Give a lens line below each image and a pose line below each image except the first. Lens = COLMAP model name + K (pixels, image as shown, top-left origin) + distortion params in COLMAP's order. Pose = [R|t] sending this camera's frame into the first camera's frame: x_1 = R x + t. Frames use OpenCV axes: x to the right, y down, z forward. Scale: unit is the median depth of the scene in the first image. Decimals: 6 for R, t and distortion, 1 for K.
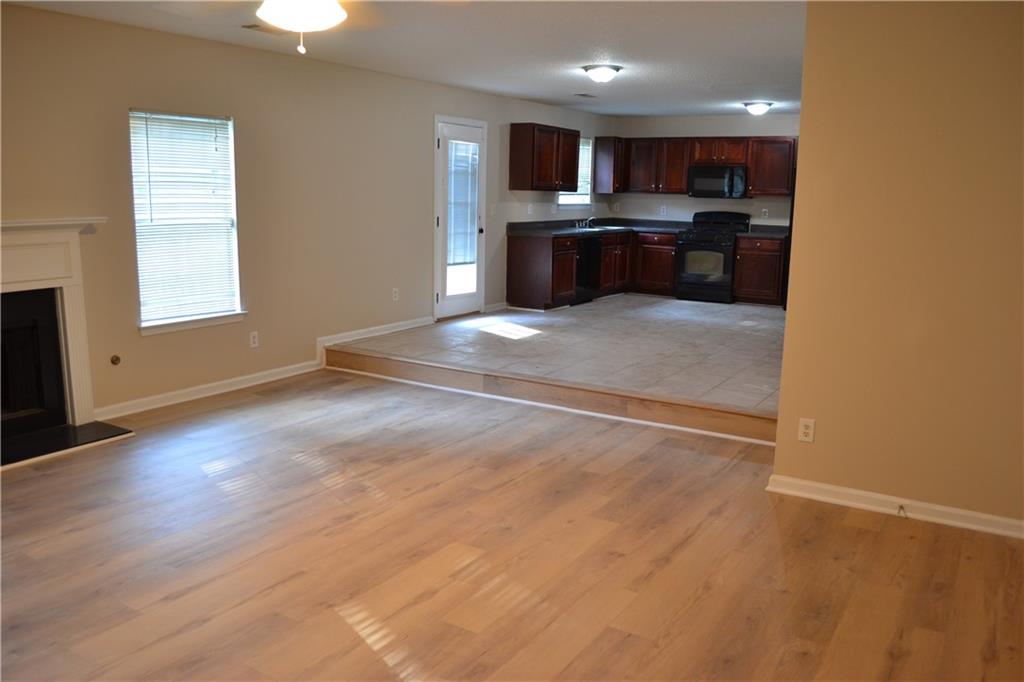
lens RADIAL K [[825.3, 0, 512.1], [0, 825.3, 343.0], [0, 0, 1]] dist [-0.071540, -0.007719]
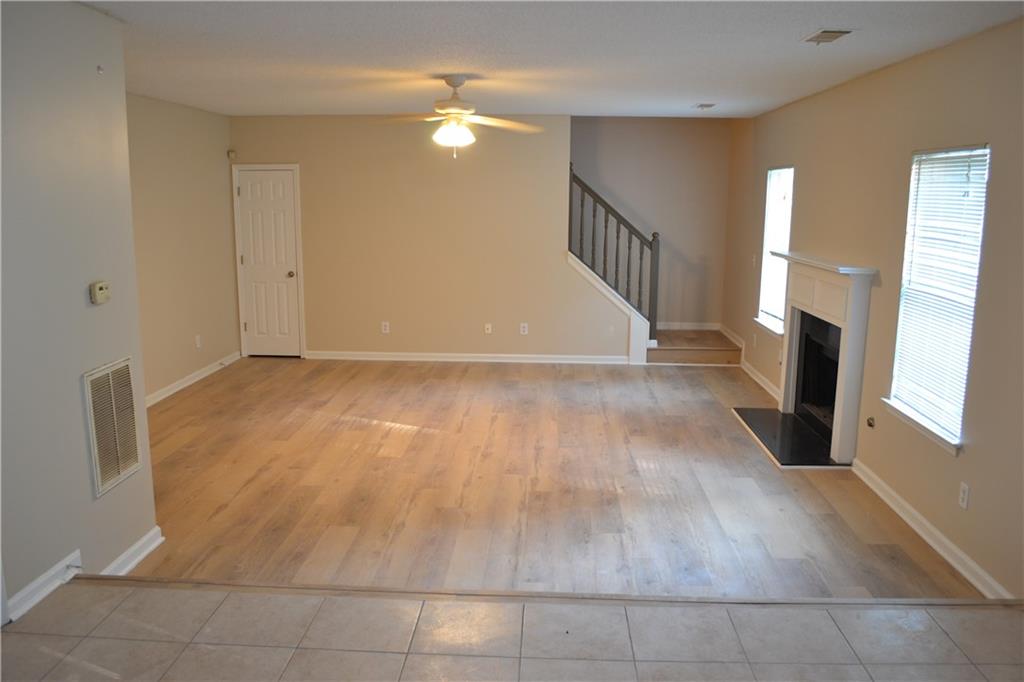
lens RADIAL K [[825.3, 0, 517.9], [0, 825.3, 338.9], [0, 0, 1]] dist [-0.071540, -0.007719]
pose [[-0.870790, 0.061004, -0.487857, 0.320759], [-0.110698, 0.942467, 0.315438, -0.321057], [0.479032, 0.328685, -0.813938, 1.533642]]
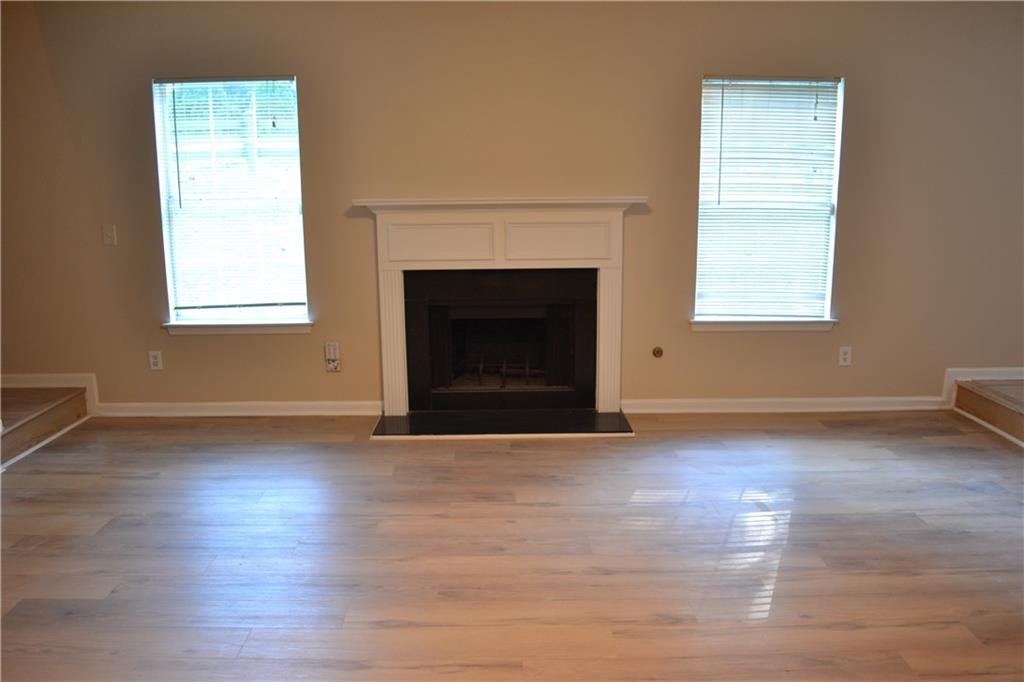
lens RADIAL K [[825.3, 0, 512.6], [0, 825.3, 346.8], [0, 0, 1]] dist [-0.071540, -0.007719]
pose [[0.549559, 0.154448, -0.821054, 0.190336], [-0.140216, 0.985875, 0.091601, -0.047875], [0.823604, 0.064785, 0.563453, 0.332674]]
